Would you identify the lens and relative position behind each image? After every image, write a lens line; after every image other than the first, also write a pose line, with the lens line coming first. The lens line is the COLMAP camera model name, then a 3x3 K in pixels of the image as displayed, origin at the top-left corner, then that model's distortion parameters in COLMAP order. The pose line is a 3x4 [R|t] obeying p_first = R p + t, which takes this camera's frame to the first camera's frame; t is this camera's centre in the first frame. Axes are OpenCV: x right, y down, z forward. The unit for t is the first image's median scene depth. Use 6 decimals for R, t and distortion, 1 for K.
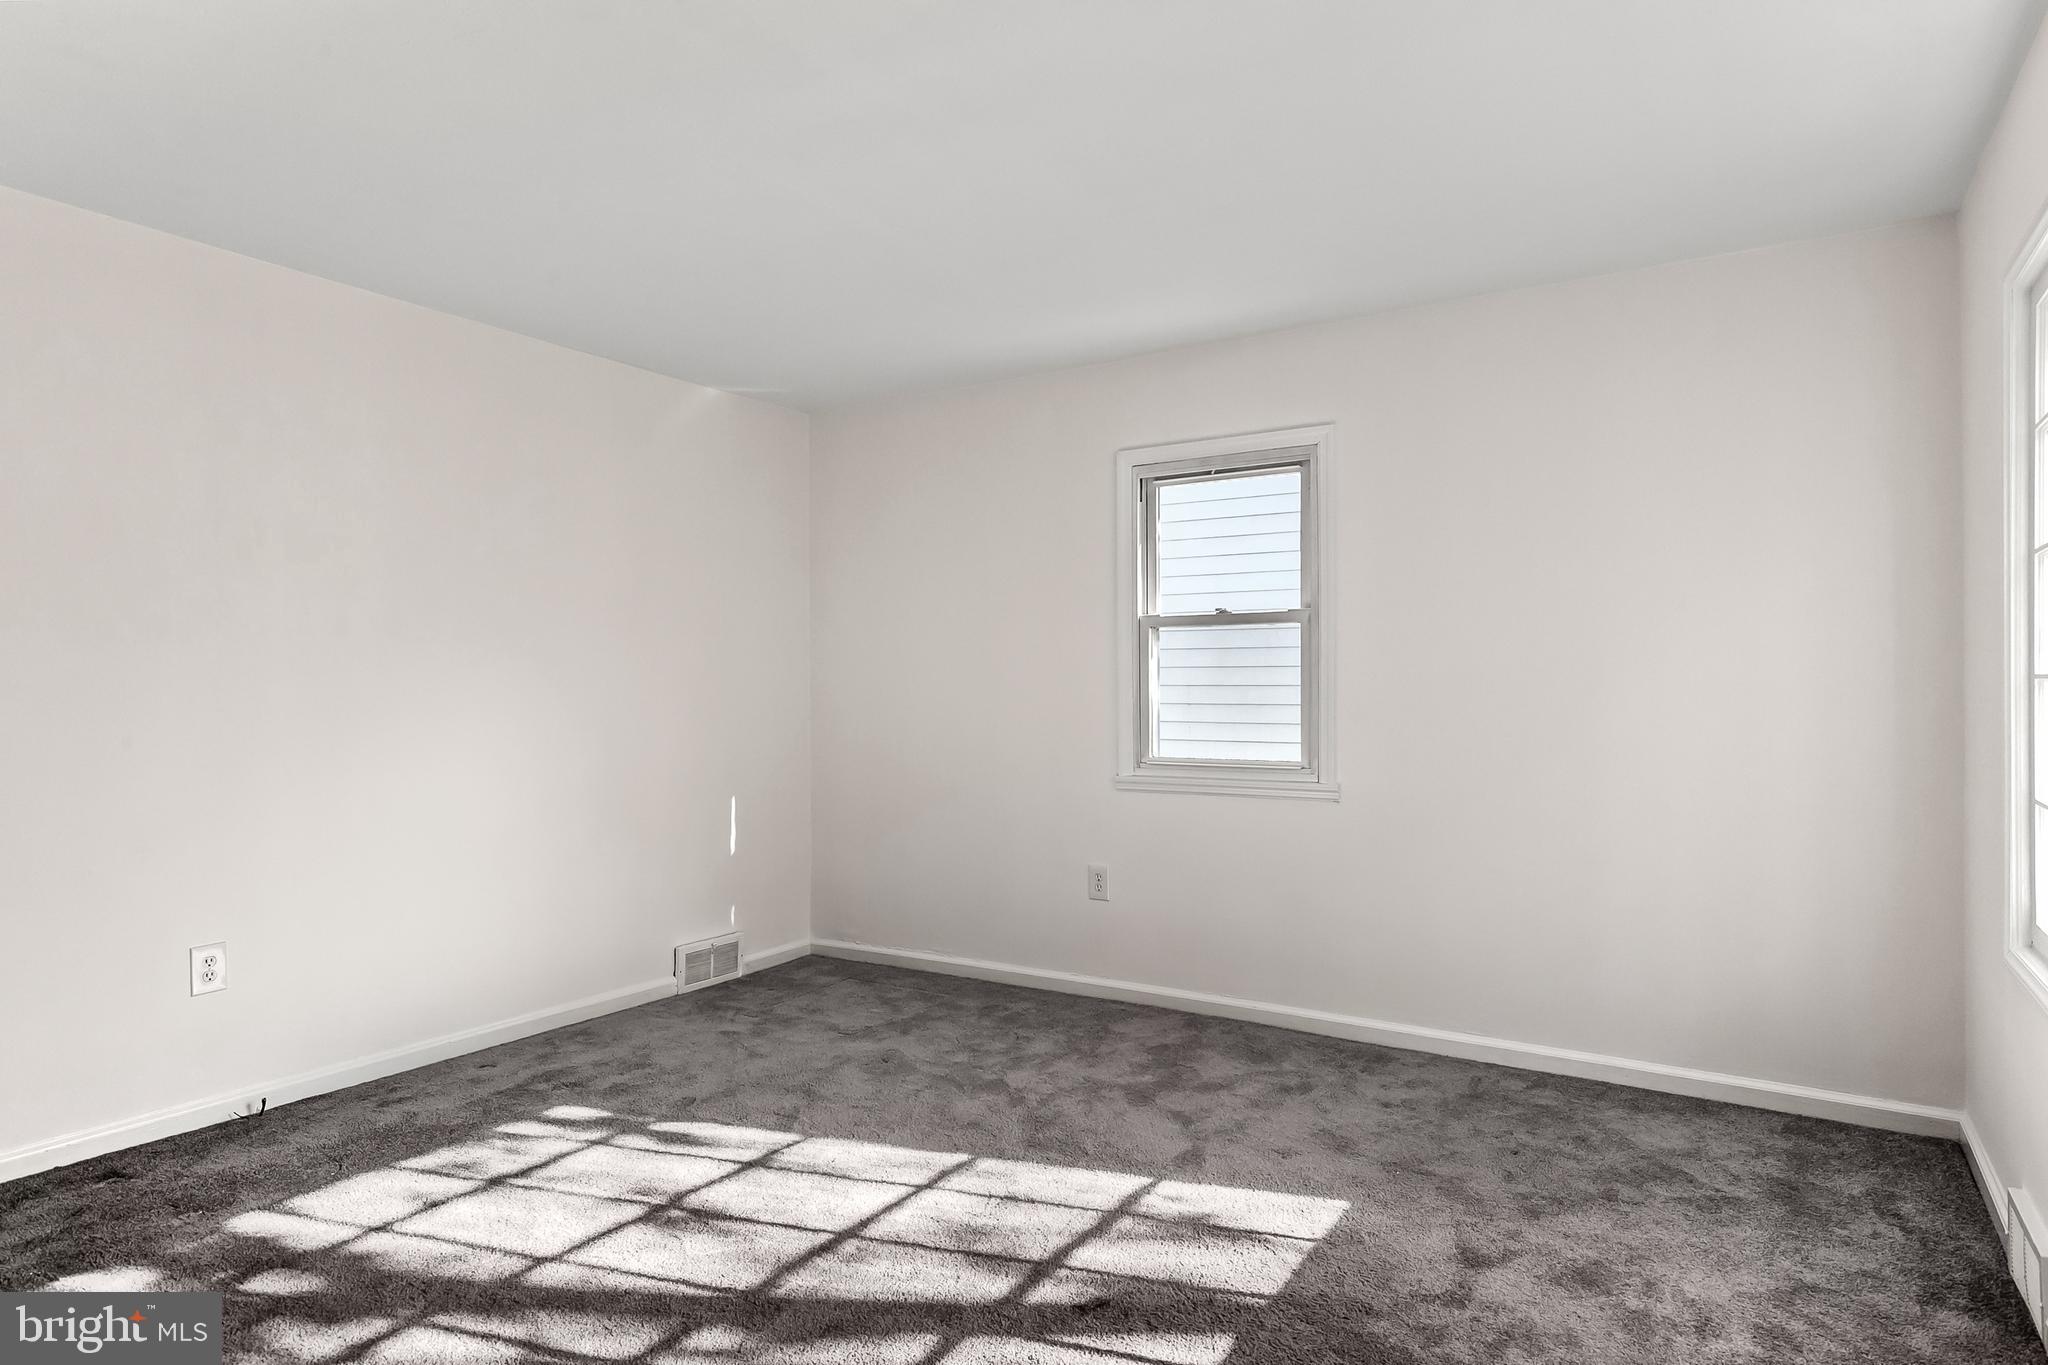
lens RADIAL K [[1176.7, 0, 1036.2], [0, 1176.7, 683.5], [0, 0, 1]] dist [0.007196, -0.001064]
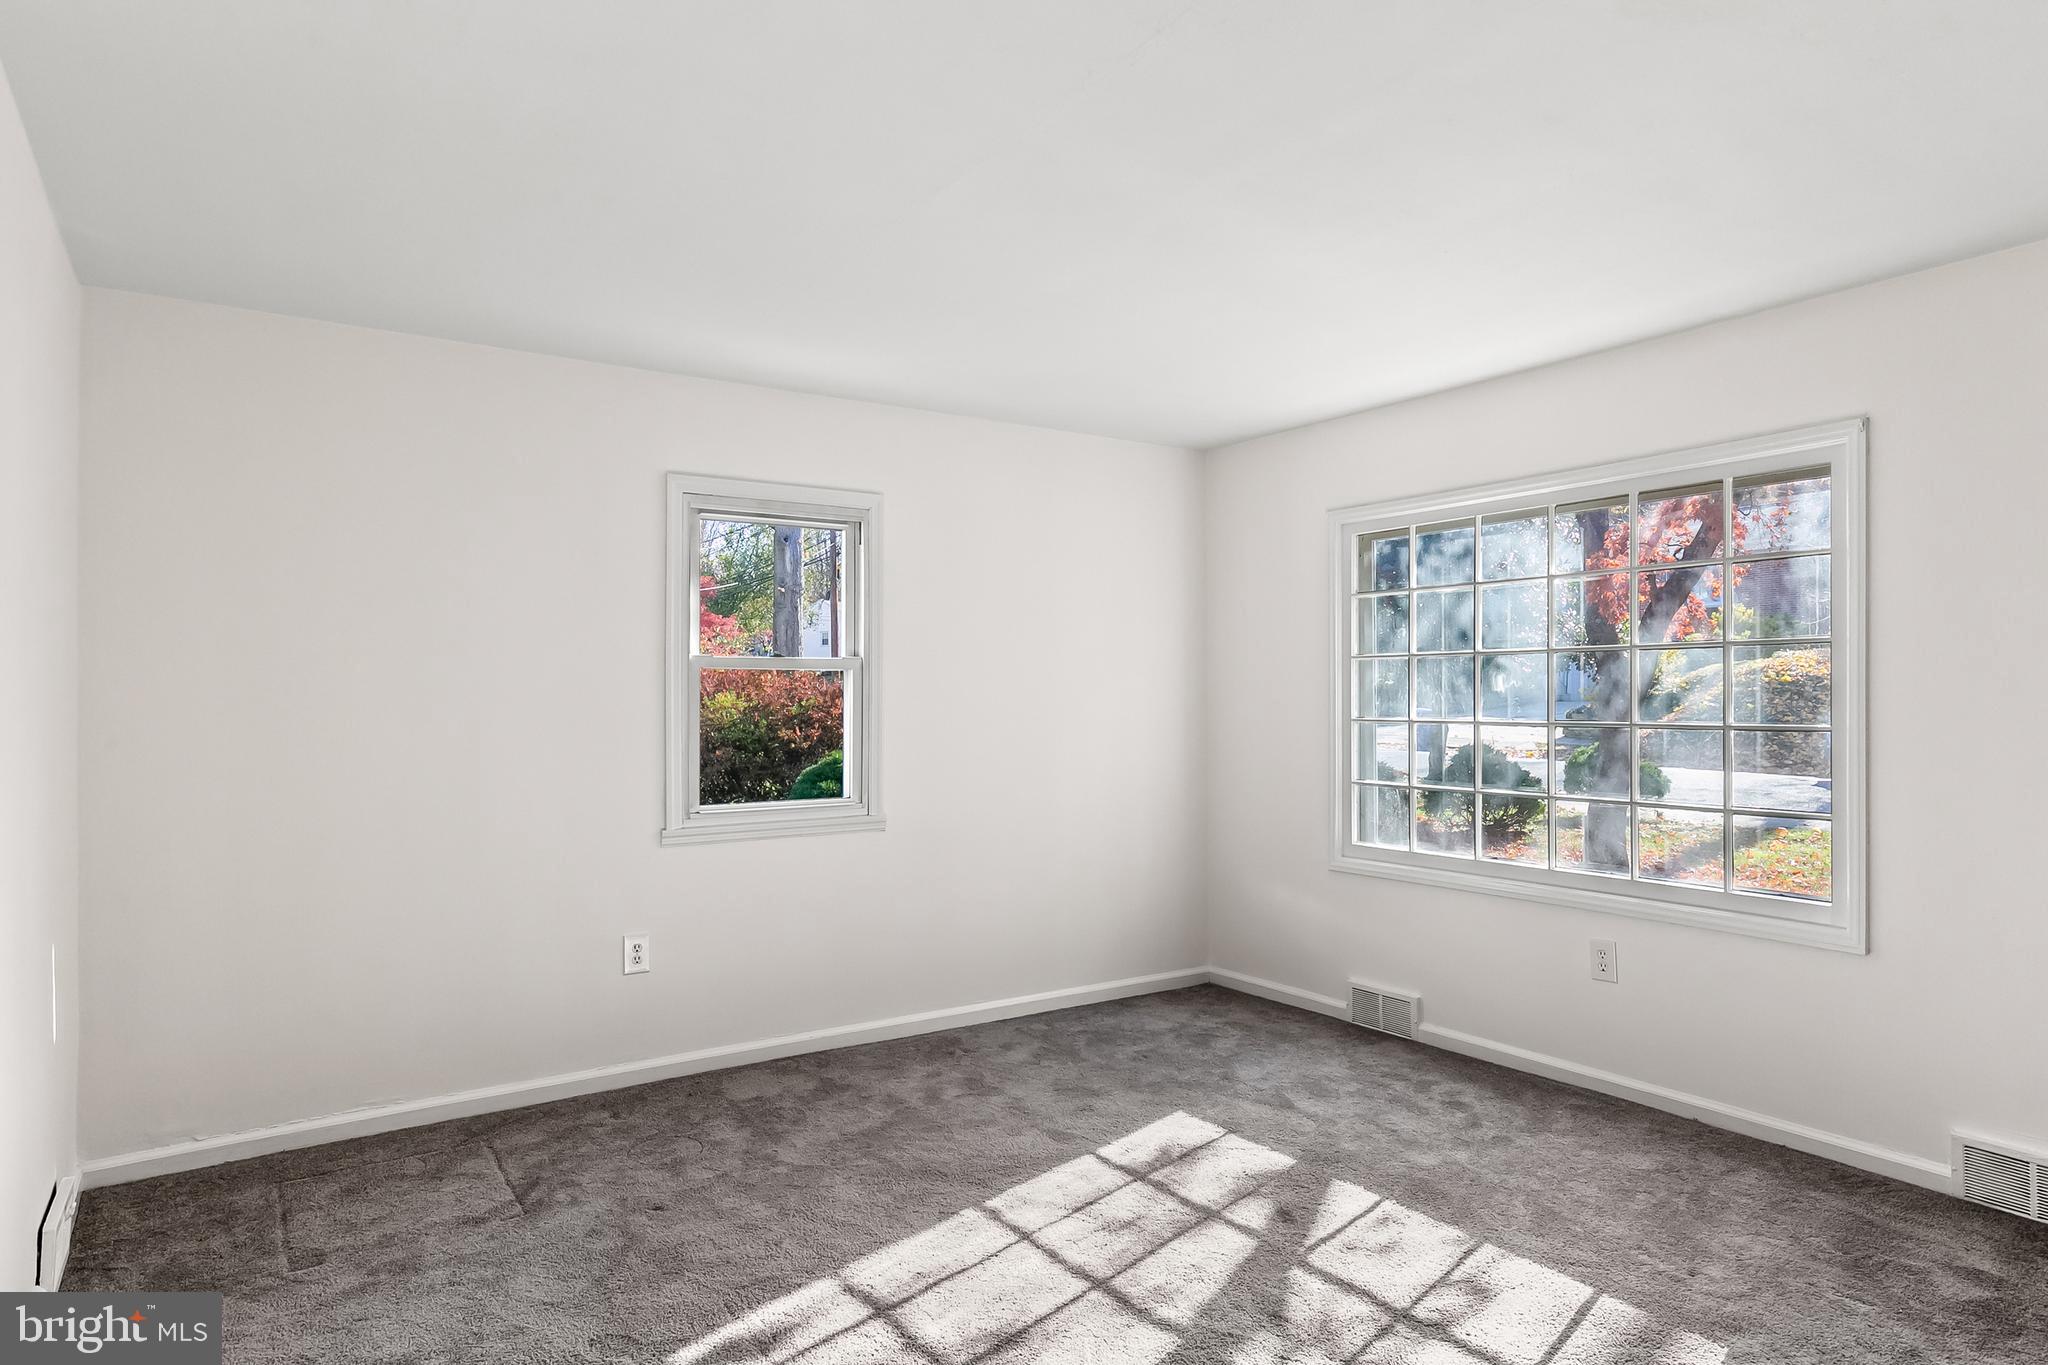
lens RADIAL K [[1176.7, 0, 1043.5], [0, 1176.7, 691.4], [0, 0, 1]] dist [0.007196, -0.001064]
pose [[0.407636, 0.010551, 0.913083, -0.958421], [0.005933, 0.999882, -0.014203, -0.020141], [-0.913125, 0.011207, 0.407525, 0.544350]]
